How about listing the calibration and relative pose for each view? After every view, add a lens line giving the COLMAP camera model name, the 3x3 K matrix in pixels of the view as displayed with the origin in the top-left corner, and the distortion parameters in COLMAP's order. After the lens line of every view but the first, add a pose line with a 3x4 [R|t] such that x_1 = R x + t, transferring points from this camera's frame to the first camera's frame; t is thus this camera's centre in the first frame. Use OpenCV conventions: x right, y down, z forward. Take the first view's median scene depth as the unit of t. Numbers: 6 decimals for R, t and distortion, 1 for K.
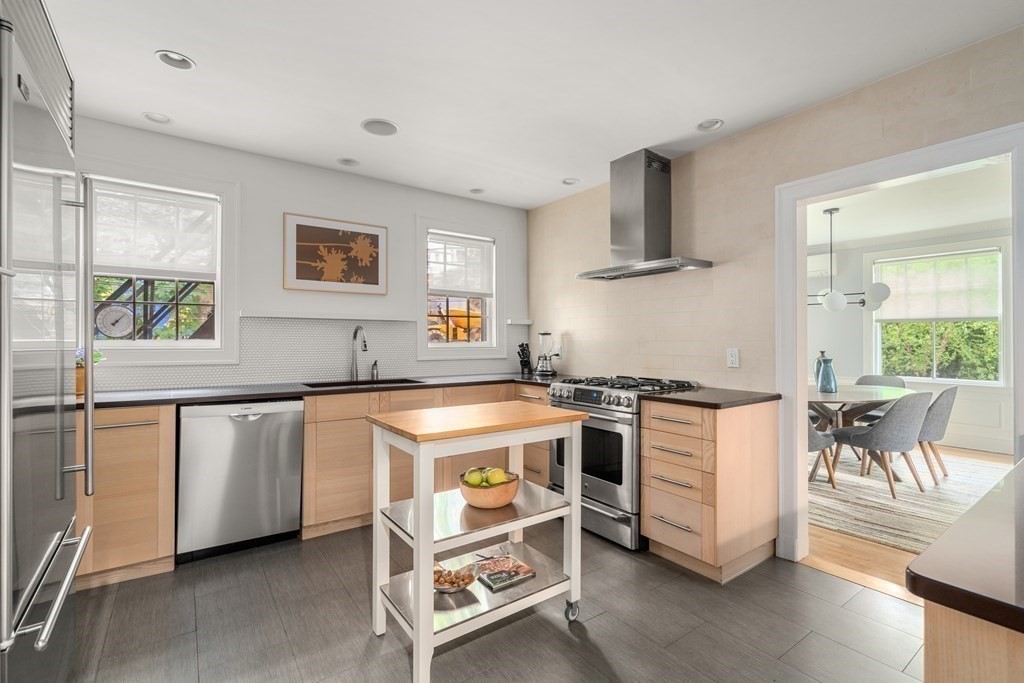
lens RADIAL K [[469.2, 0, 514.5], [0, 469.2, 337.8], [0, 0, 1]] dist [-0.011231, -0.000470]
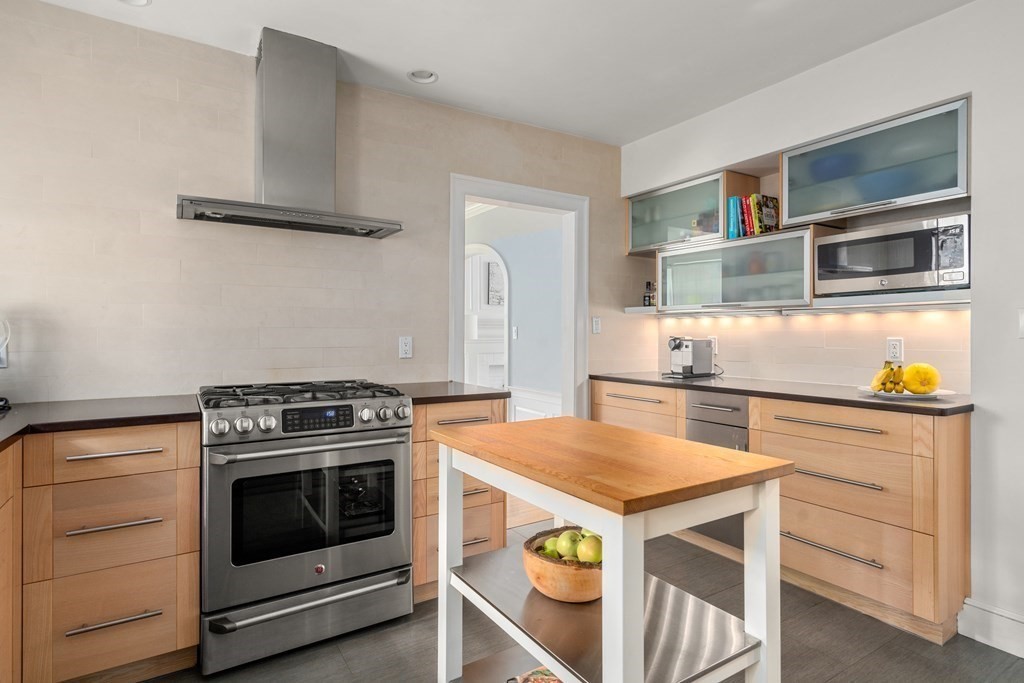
lens RADIAL K [[528.0, 0, 514.7], [0, 528.0, 339.3], [0, 0, 1]] dist [-0.000407, -0.000090]
pose [[0.051034, -0.008269, 0.998663, -0.530176], [-0.001395, 0.999964, 0.008351, 0.019191], [-0.998696, -0.001819, 0.051021, 0.757823]]
